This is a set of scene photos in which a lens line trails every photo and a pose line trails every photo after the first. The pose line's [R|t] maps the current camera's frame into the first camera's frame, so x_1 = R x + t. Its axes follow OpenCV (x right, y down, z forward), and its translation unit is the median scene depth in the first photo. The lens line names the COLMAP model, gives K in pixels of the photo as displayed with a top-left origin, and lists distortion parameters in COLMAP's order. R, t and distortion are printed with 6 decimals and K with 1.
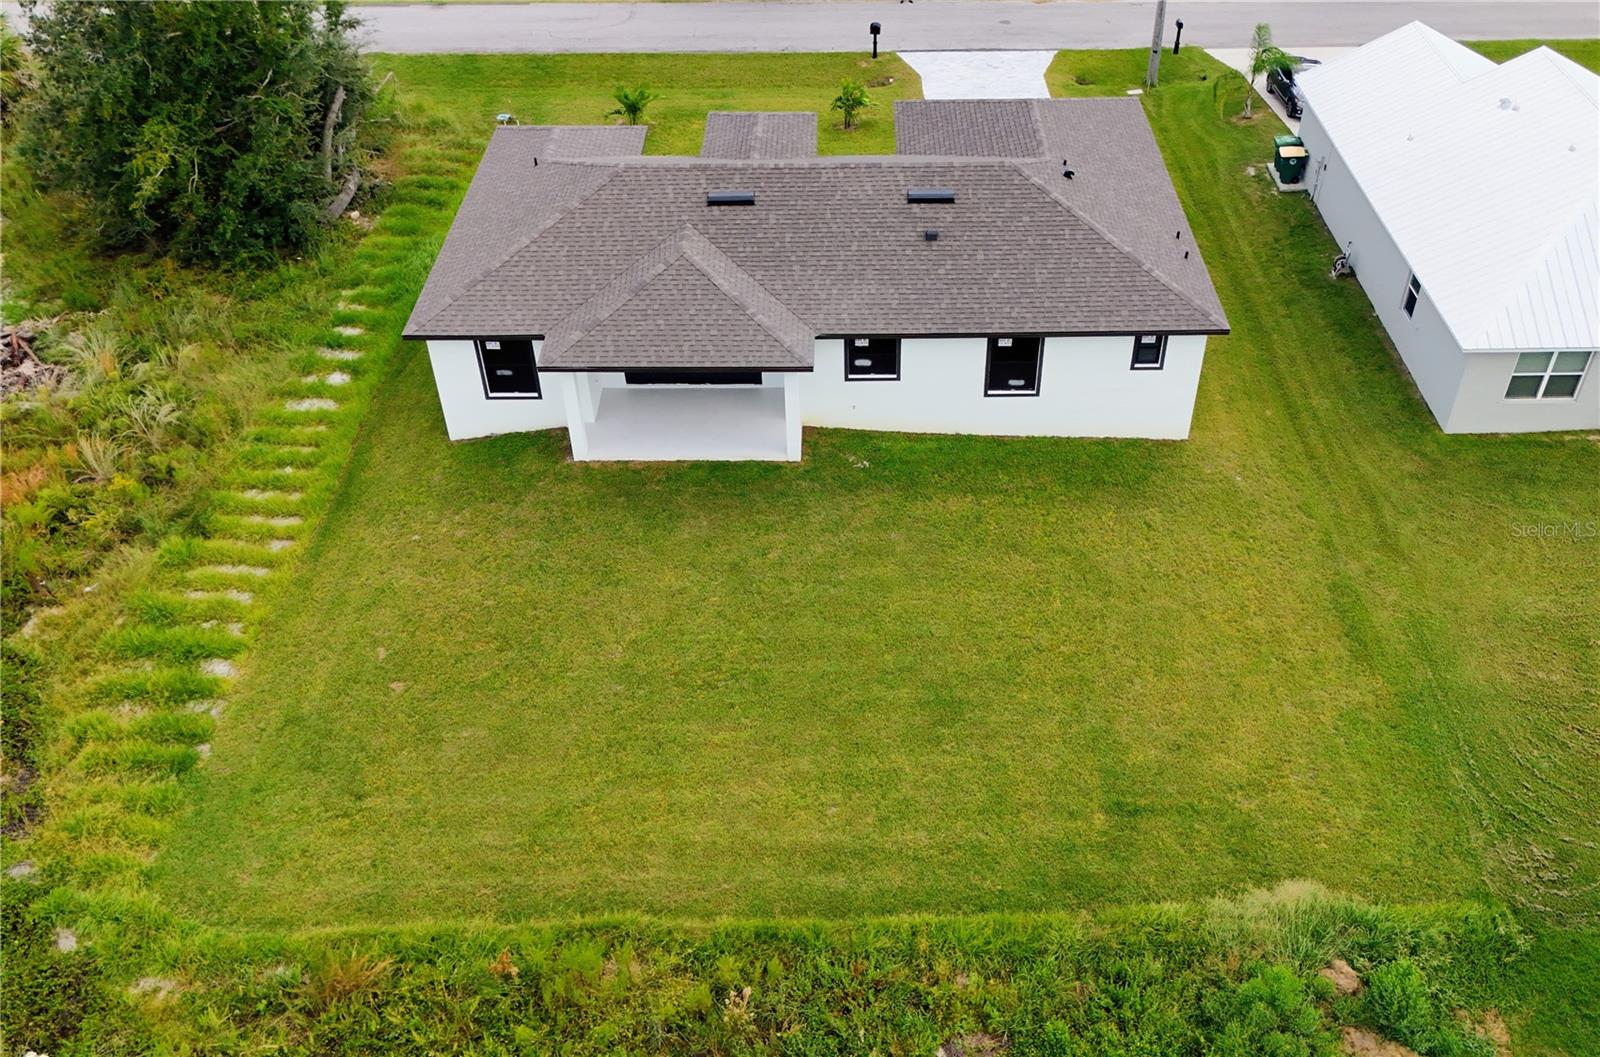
lens RADIAL K [[1392.7, 0, 846.4], [0, 1392.7, 534.2], [0, 0, 1]] dist [0.046138, -0.007377]
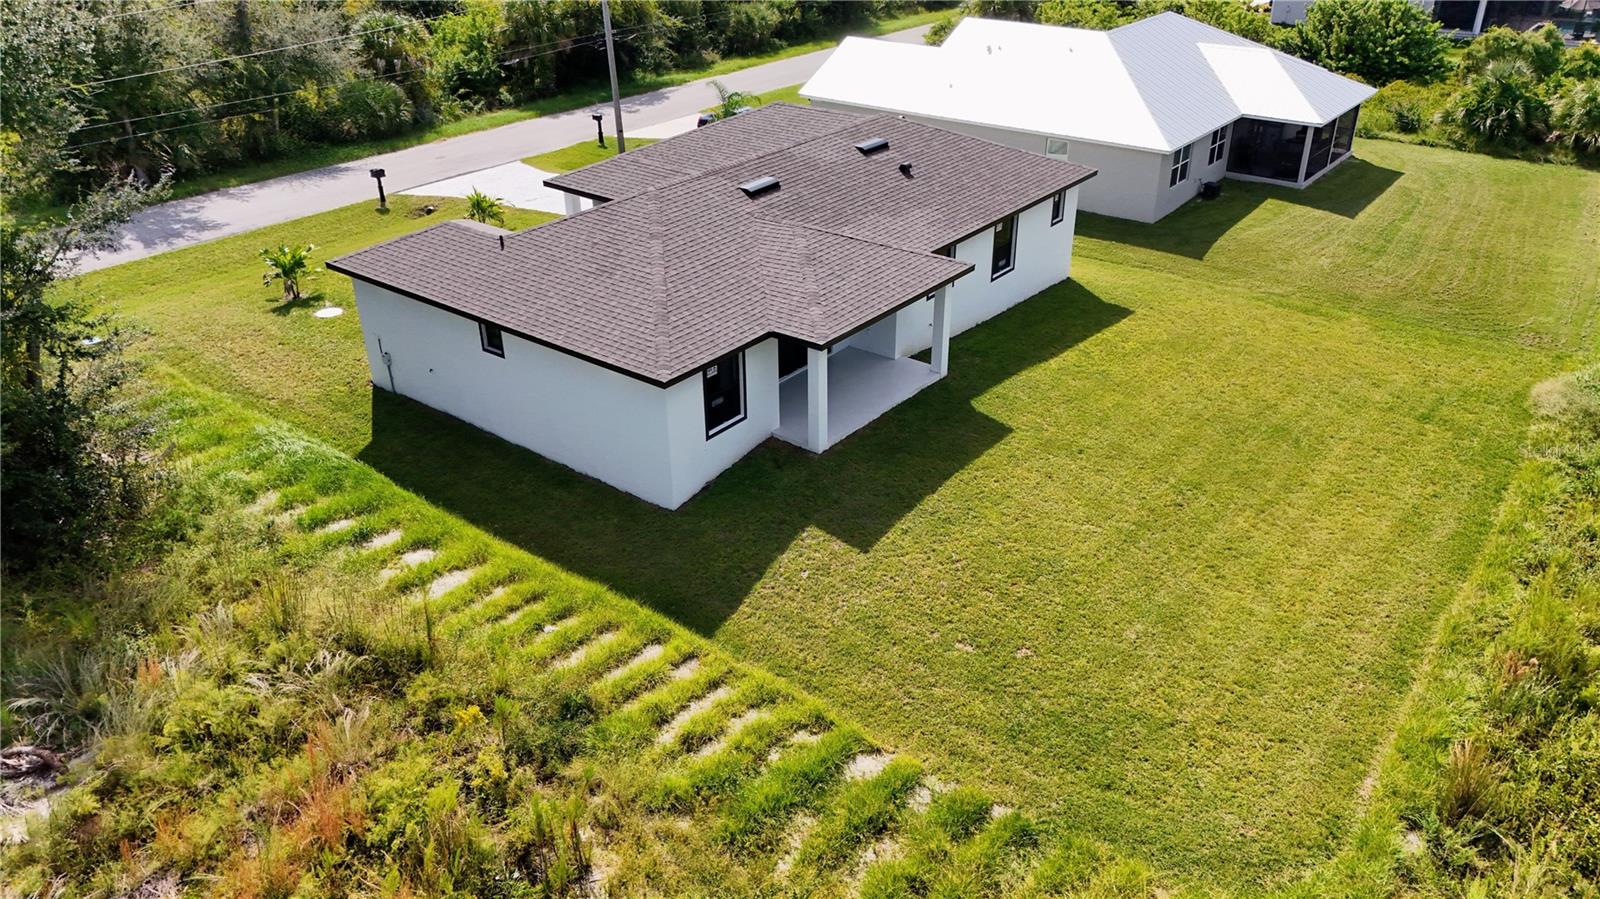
lens RADIAL K [[1185.9, 0, 799.8], [0, 1185.9, 448.4], [0, 0, 1]] dist [0.032266, 0.004626]
pose [[0.616549, -0.371522, 0.694146, -0.765547], [0.507869, 0.861377, 0.009932, -0.071704], [-0.601612, 0.346411, 0.719765, 0.438152]]
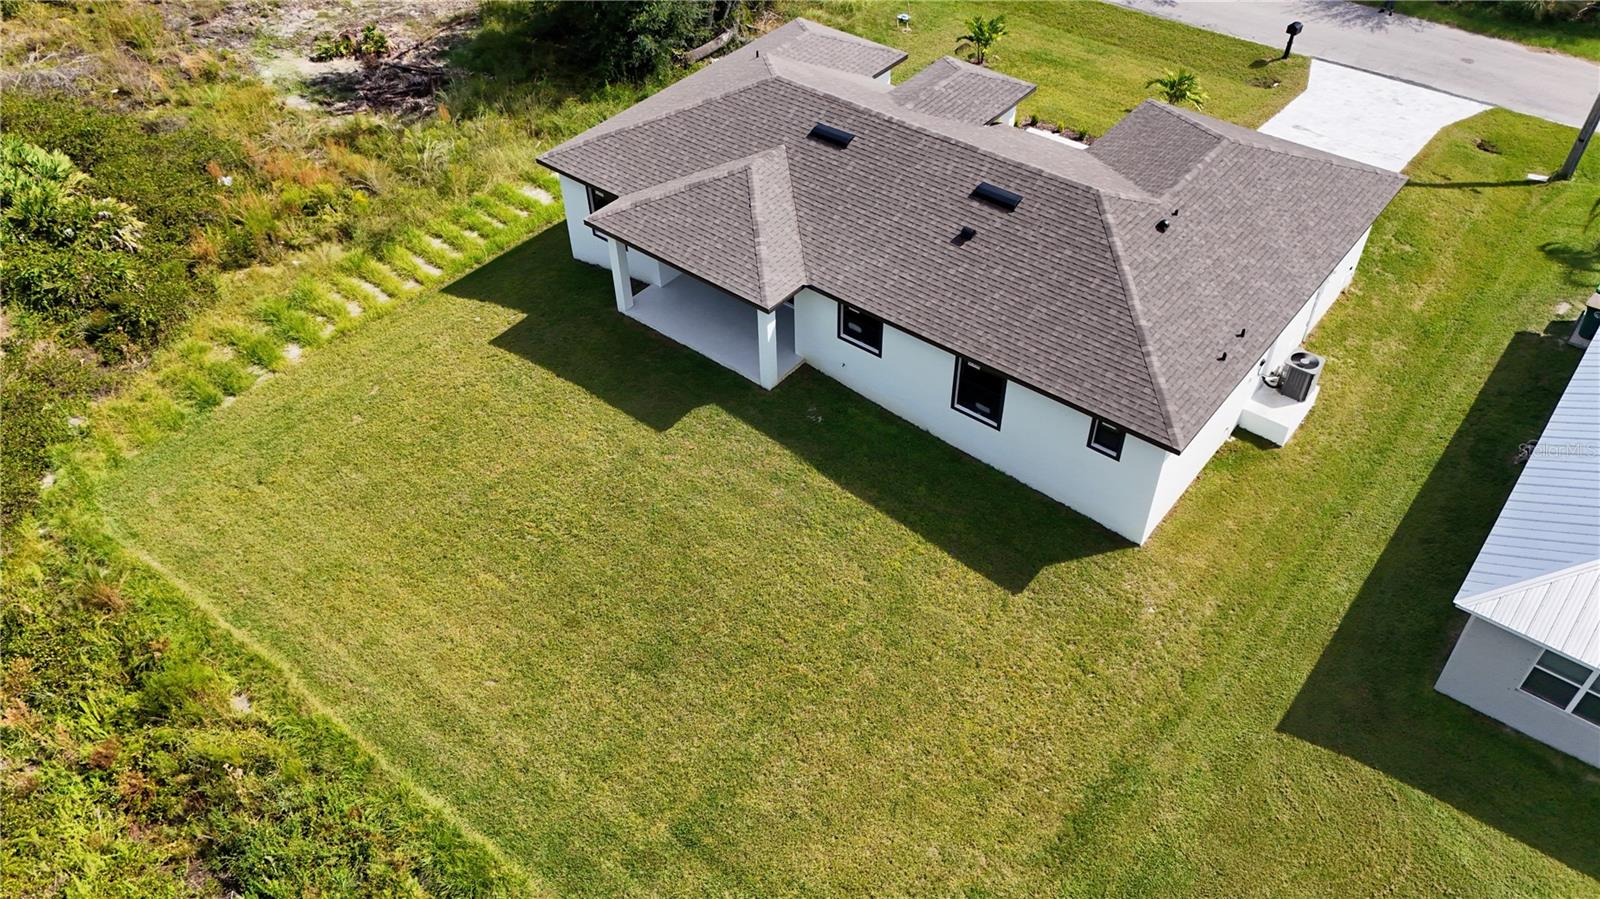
lens RADIAL K [[1181.9, 0, 801.4], [0, 1181.9, 450.2], [0, 0, 1]] dist [0.051444, -0.026137]
pose [[0.779993, 0.425765, -0.458623, 0.419792], [-0.396402, 0.903245, 0.164360, -0.170839], [0.484227, 0.053599, 0.873299, 0.237979]]
